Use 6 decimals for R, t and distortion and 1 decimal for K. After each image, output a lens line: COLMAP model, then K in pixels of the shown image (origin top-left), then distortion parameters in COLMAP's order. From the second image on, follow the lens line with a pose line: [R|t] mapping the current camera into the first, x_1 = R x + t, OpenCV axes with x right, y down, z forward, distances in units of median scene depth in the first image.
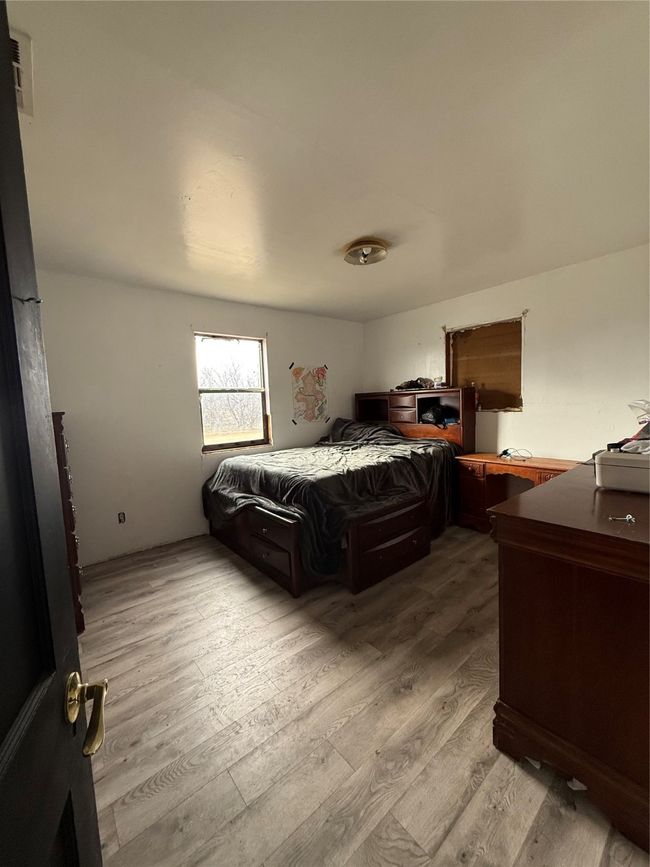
lens RADIAL K [[343.7, 0, 326.1], [0, 343.7, 432.5], [0, 0, 1]] dist [0.000571, -0.000245]
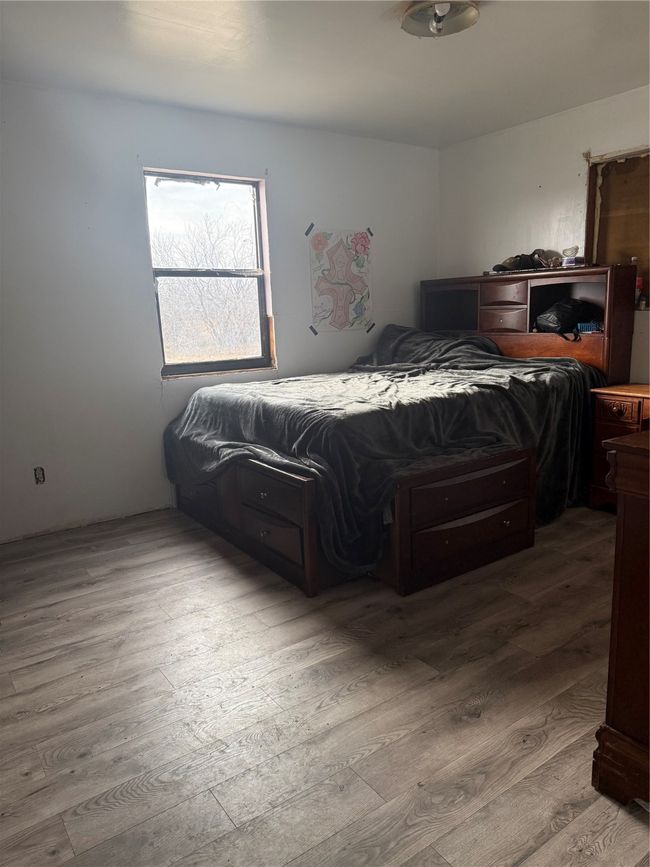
lens RADIAL K [[607.6, 0, 325.0], [0, 607.6, 433.5], [0, 0, 1]] dist [0.106926, -0.138258]
pose [[0.996727, 0.019410, -0.078480, 0.021103], [-0.010088, 0.993024, 0.117478, 0.038949], [0.080213, -0.116301, 0.989970, -0.091470]]
